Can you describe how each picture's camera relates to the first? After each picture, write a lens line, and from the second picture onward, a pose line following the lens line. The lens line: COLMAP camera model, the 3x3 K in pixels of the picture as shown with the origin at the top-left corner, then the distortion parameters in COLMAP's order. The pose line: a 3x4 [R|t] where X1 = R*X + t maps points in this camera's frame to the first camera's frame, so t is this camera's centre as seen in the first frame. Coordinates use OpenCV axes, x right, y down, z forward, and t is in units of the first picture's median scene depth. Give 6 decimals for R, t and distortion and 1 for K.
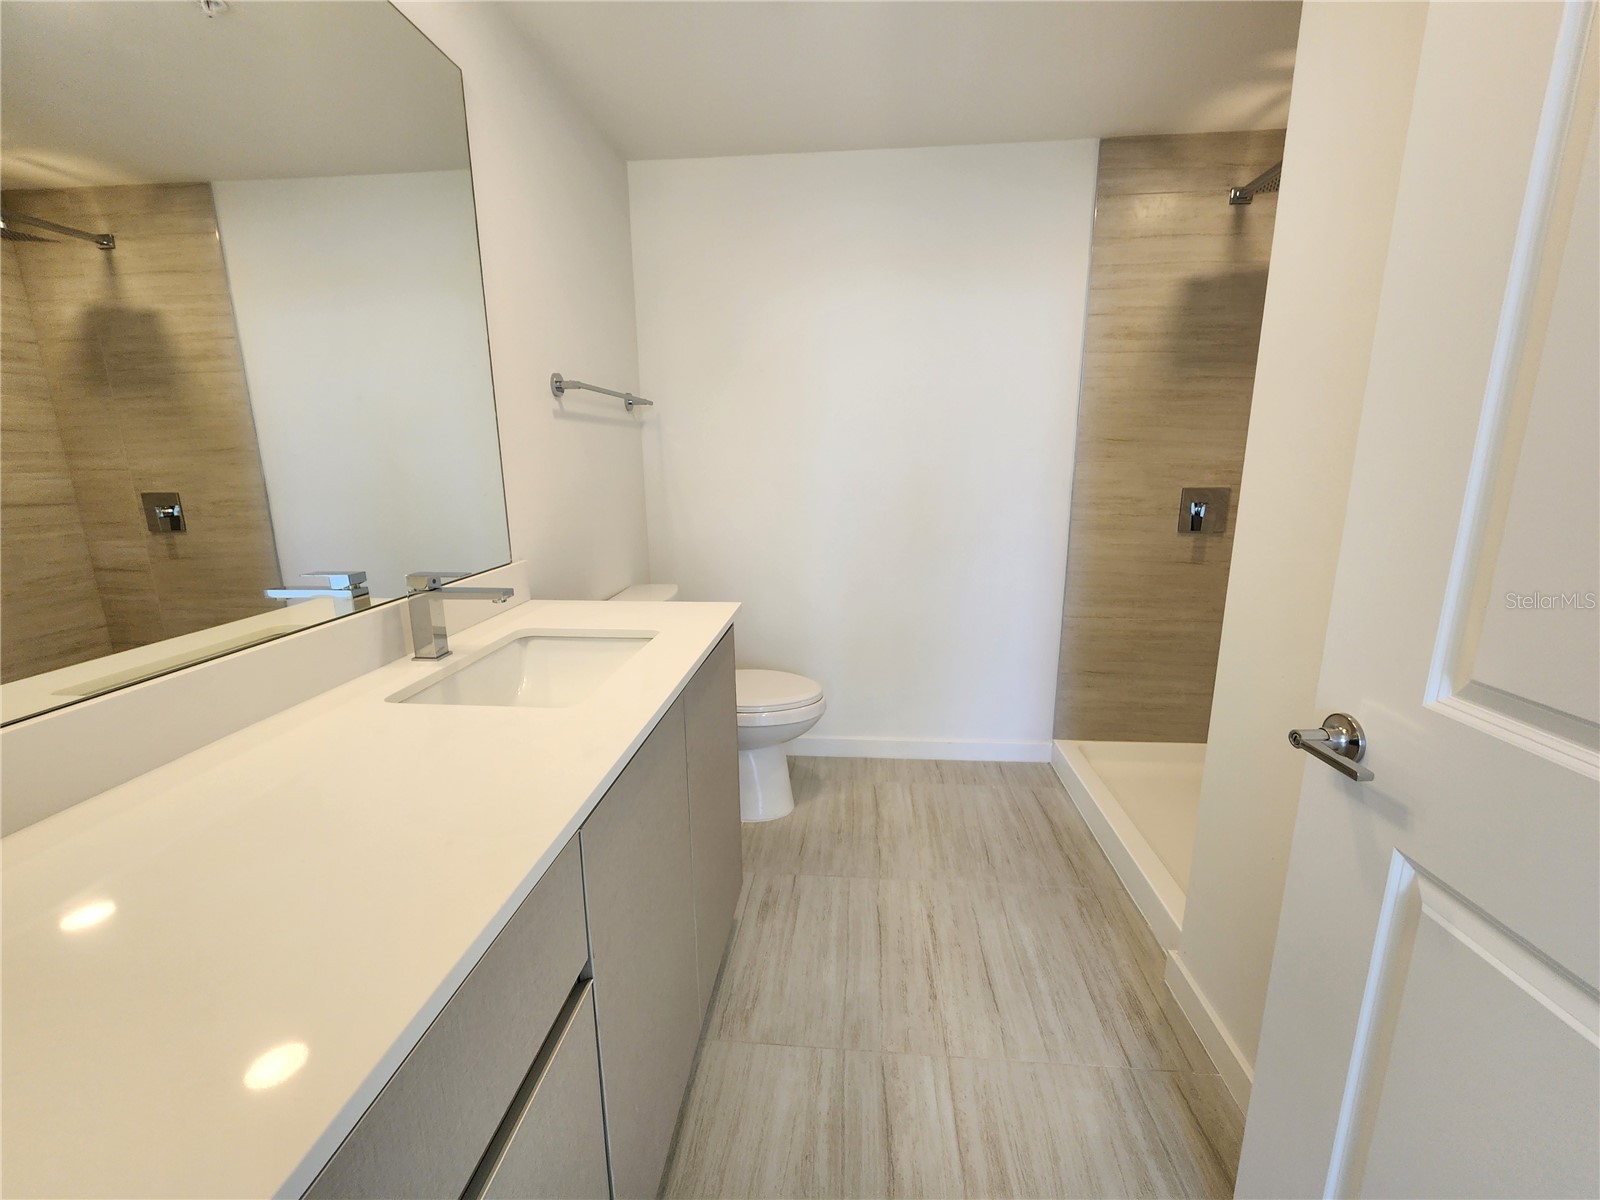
lens RADIAL K [[643.8, 0, 797.8], [0, 643.8, 583.1], [0, 0, 1]] dist [-0.002700, 0.000578]
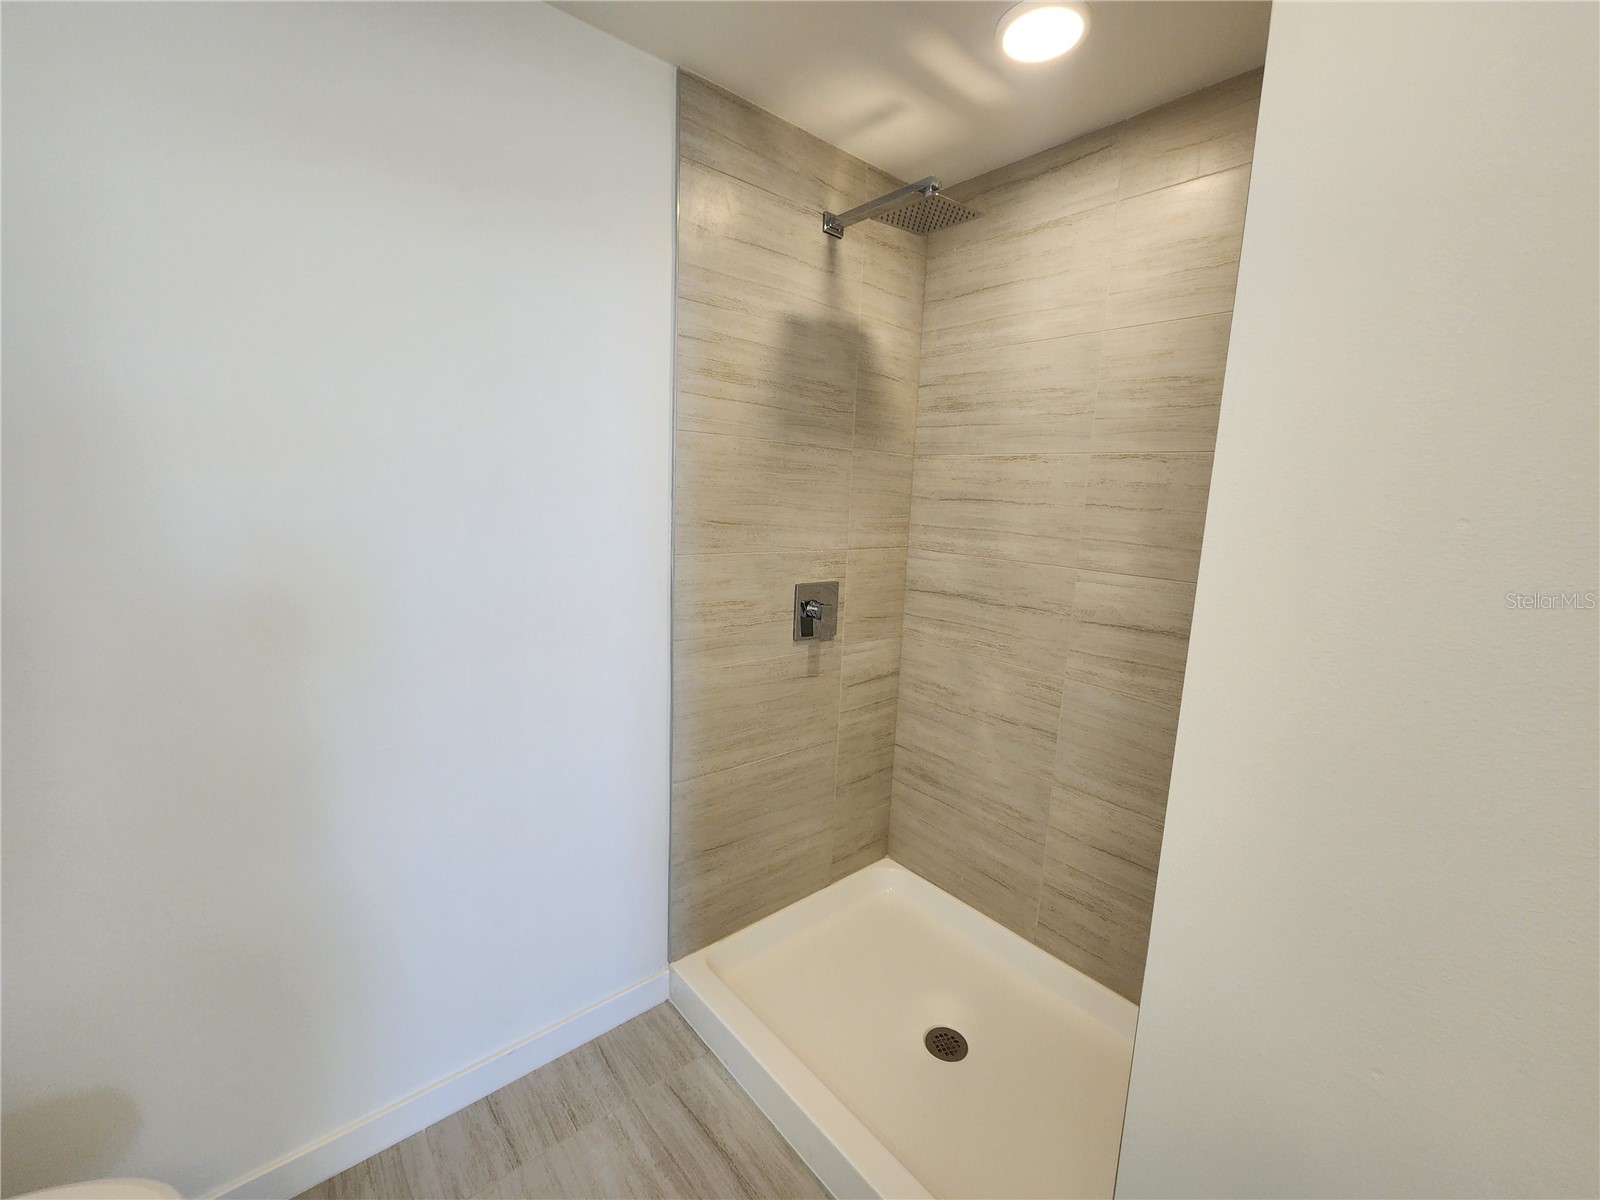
lens RADIAL K [[643.8, 0, 797.8], [0, 643.8, 583.1], [0, 0, 1]] dist [-0.002700, 0.000578]
pose [[0.669035, -0.081581, 0.738740, 0.027154], [0.084482, 0.995863, 0.033465, -0.174788], [-0.738414, 0.040021, 0.673159, 0.472751]]
